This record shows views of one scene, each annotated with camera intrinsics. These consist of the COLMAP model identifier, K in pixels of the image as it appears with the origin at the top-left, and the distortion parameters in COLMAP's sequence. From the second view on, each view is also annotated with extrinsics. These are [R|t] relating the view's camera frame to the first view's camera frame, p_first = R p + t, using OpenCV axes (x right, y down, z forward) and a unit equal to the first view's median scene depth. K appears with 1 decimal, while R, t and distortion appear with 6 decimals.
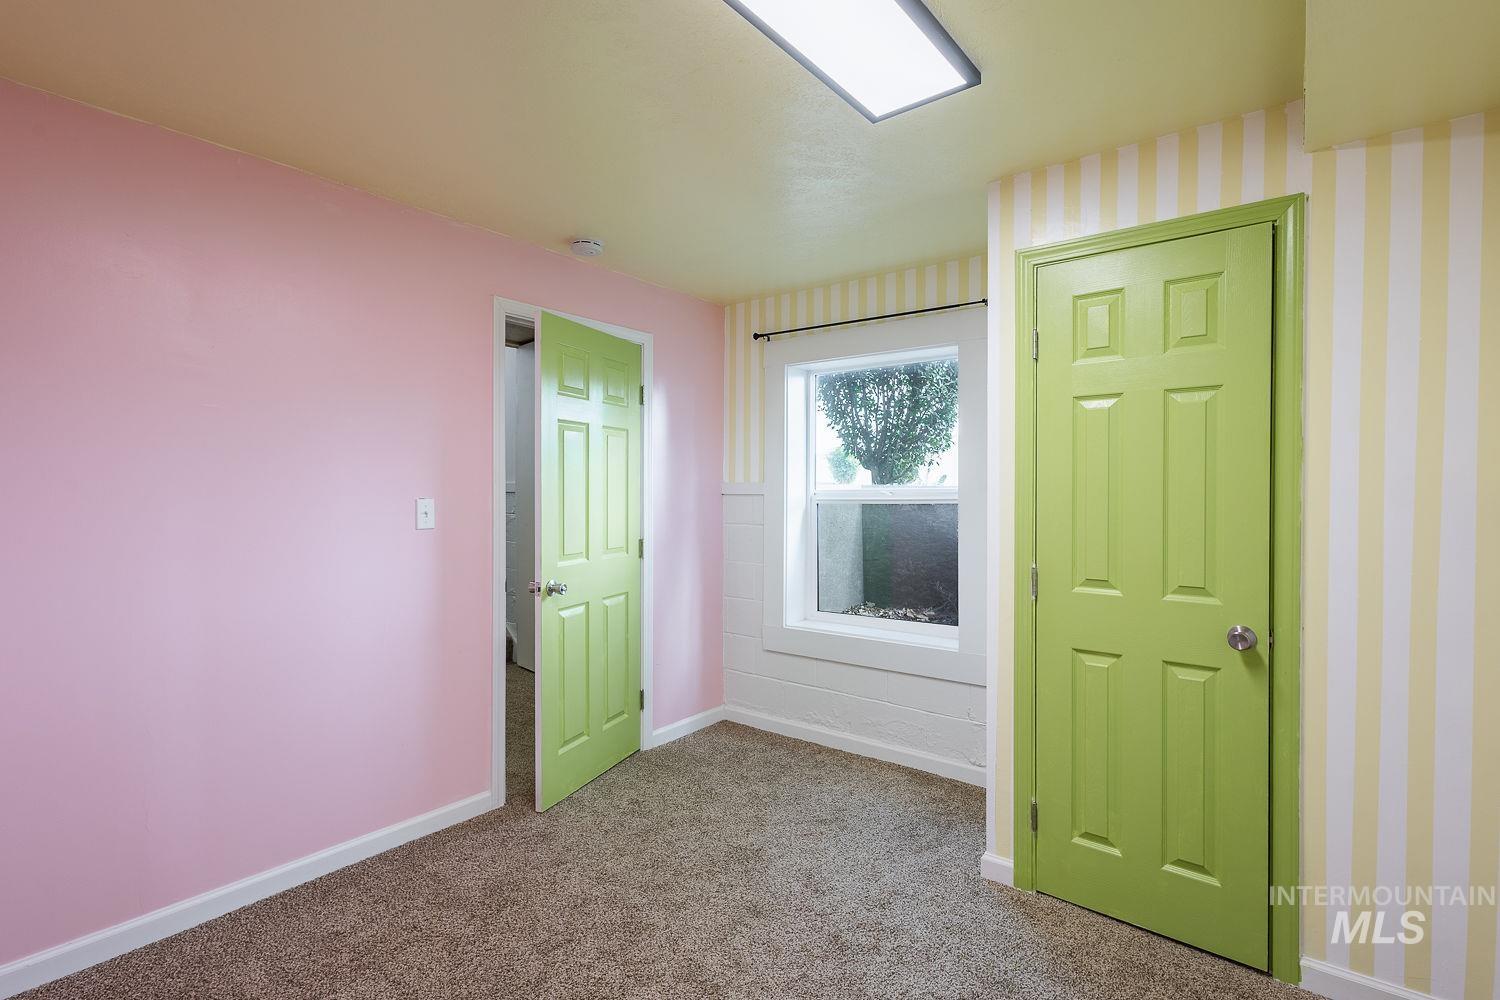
lens RADIAL K [[704.1, 0, 750.0], [0, 704.1, 500.0], [0, 0, 1]] dist [0.004489, 0.000012]
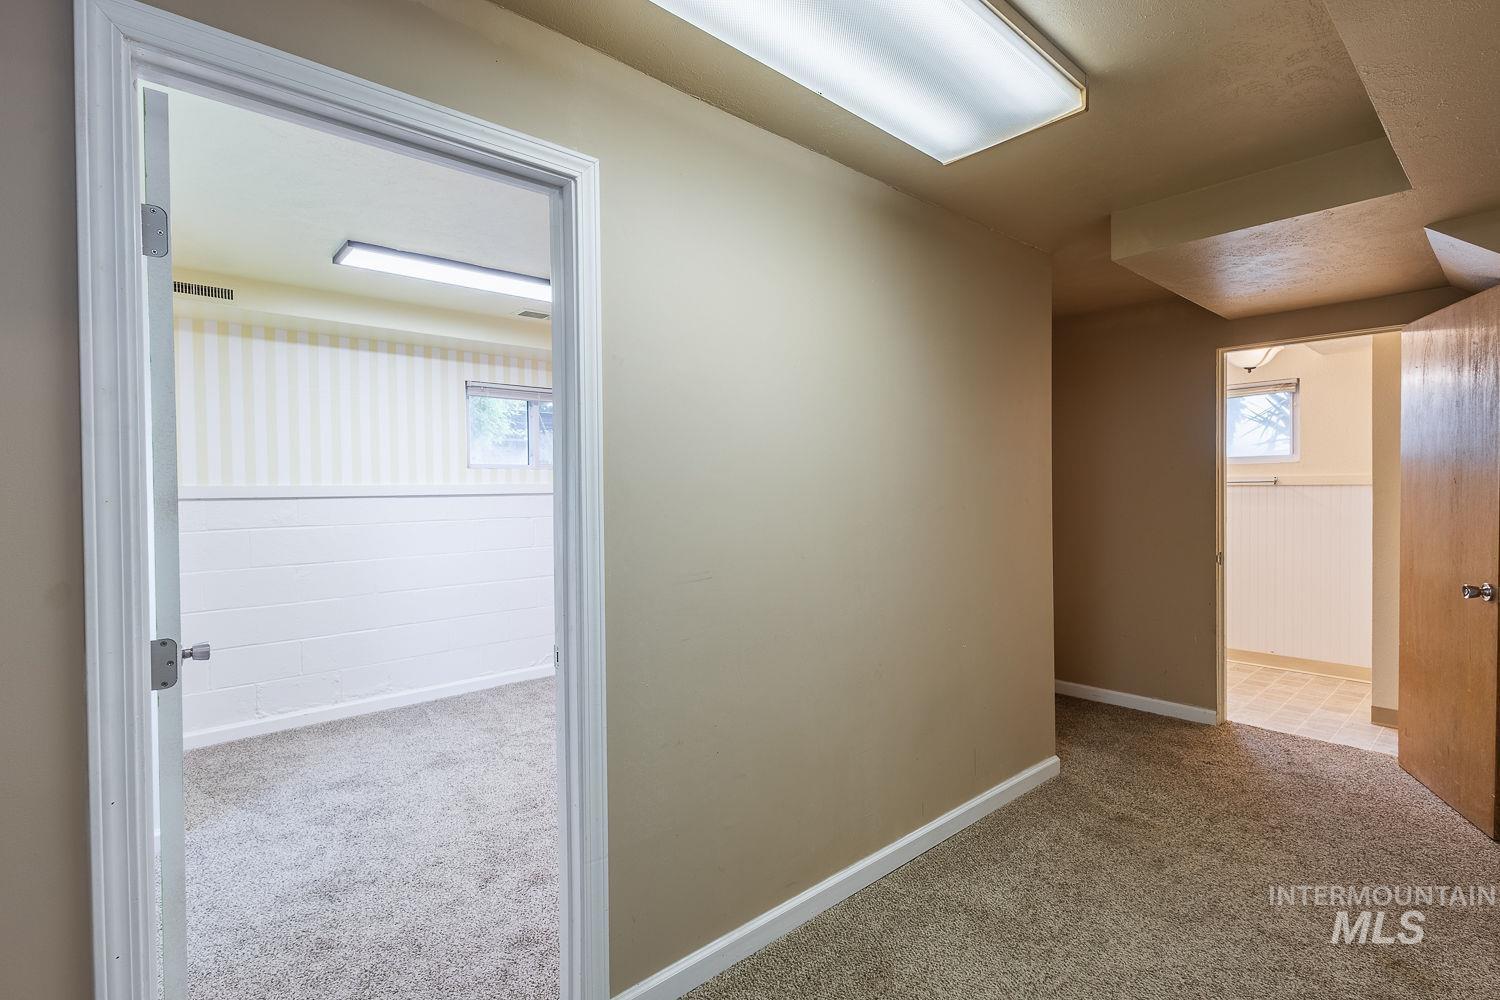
lens RADIAL K [[704.1, 0, 750.0], [0, 704.1, 500.0], [0, 0, 1]] dist [0.004489, 0.000012]
pose [[-0.985296, 0.004651, 0.170794, -0.771441], [0.010248, 0.999438, 0.031907, -0.027689], [-0.170549, 0.033188, -0.984790, 1.955984]]
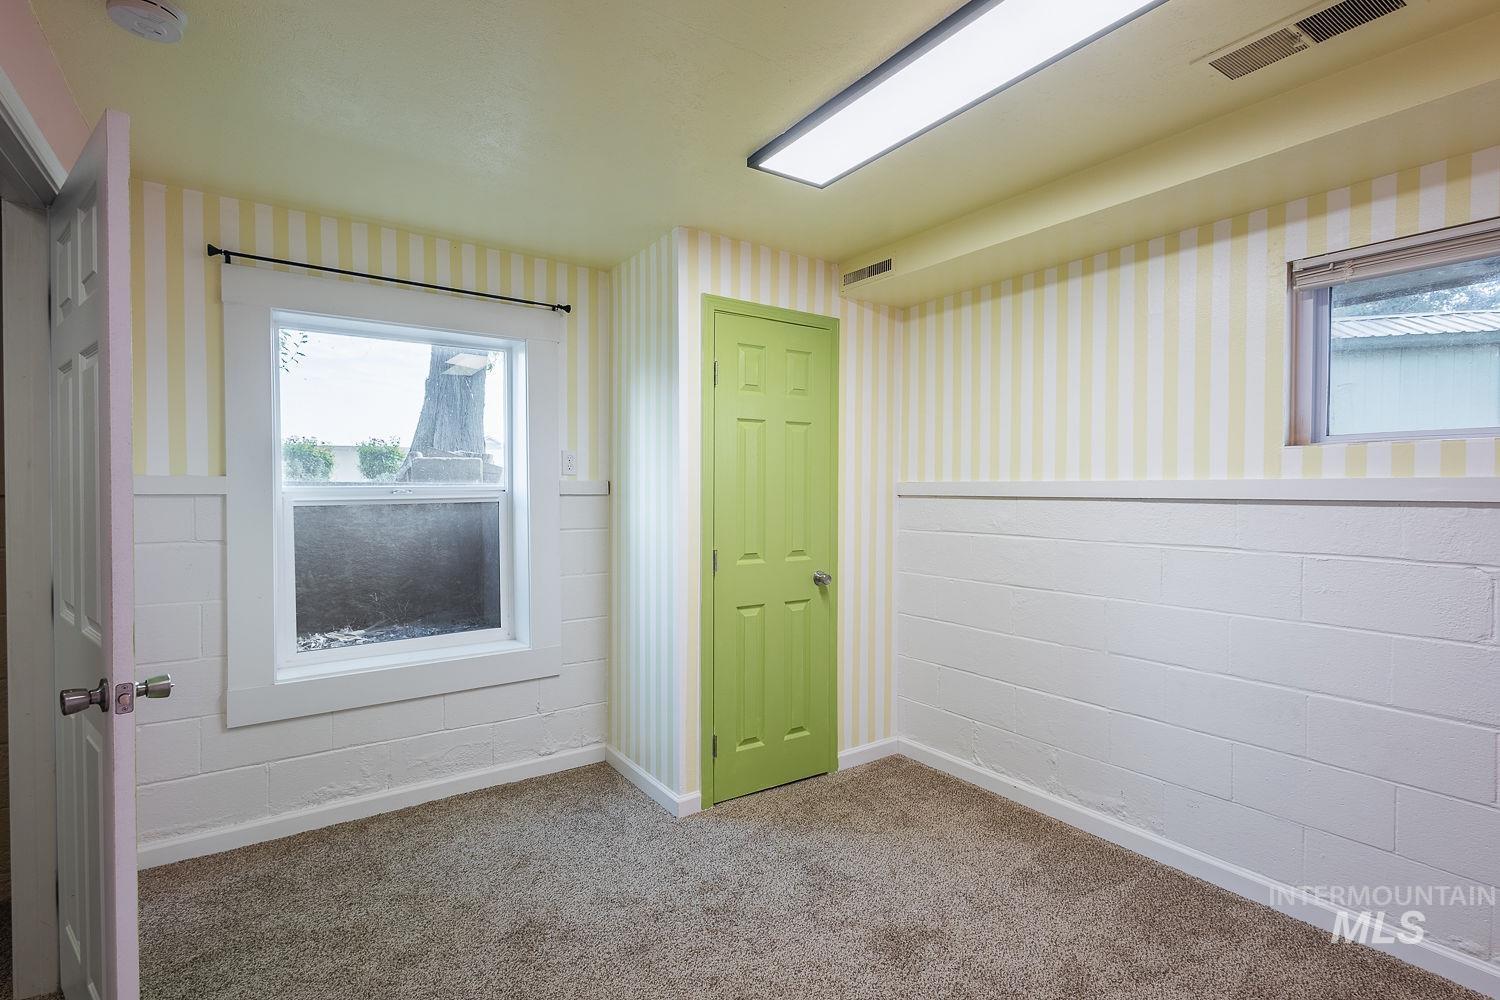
lens RADIAL K [[704.1, 0, 750.0], [0, 704.1, 500.0], [0, 0, 1]] dist [0.004489, 0.000012]
pose [[0.298824, -0.019171, 0.954116, -0.774559], [0.011649, 0.999797, 0.016441, -0.013194], [-0.954237, 0.006201, 0.298987, 0.555966]]
